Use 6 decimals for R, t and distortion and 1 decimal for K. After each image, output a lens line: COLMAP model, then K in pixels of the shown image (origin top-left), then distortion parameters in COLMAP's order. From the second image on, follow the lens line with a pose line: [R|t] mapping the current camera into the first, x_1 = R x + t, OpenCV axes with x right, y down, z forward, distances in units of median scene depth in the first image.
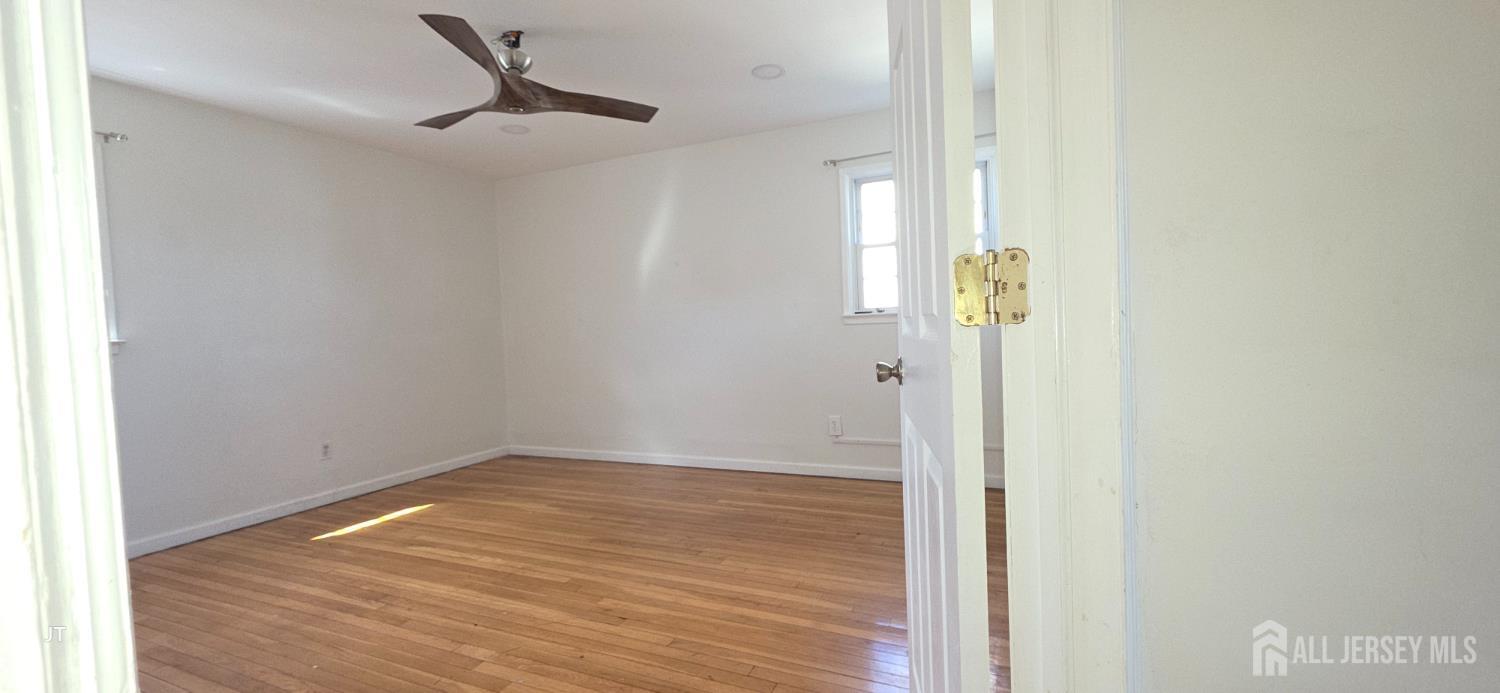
lens RADIAL K [[598.5, 0, 740.0], [0, 598.5, 349.3], [0, 0, 1]] dist [0.001797, -0.000101]
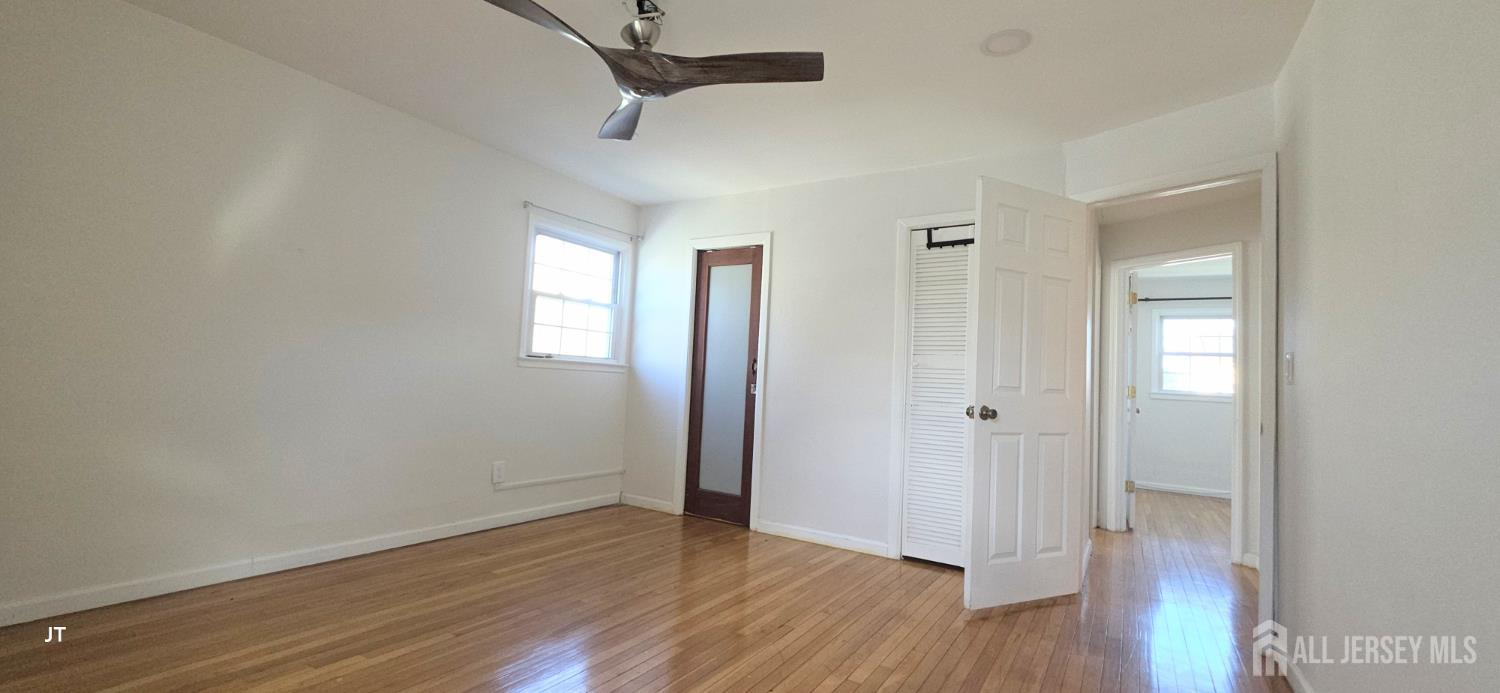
lens RADIAL K [[598.5, 0, 740.0], [0, 598.5, 349.3], [0, 0, 1]] dist [0.001797, -0.000101]
pose [[0.148419, 0.099042, 0.983952, -0.797102], [-0.017114, 0.995080, -0.097581, 0.022107], [-0.988776, -0.002356, 0.149384, 0.525647]]
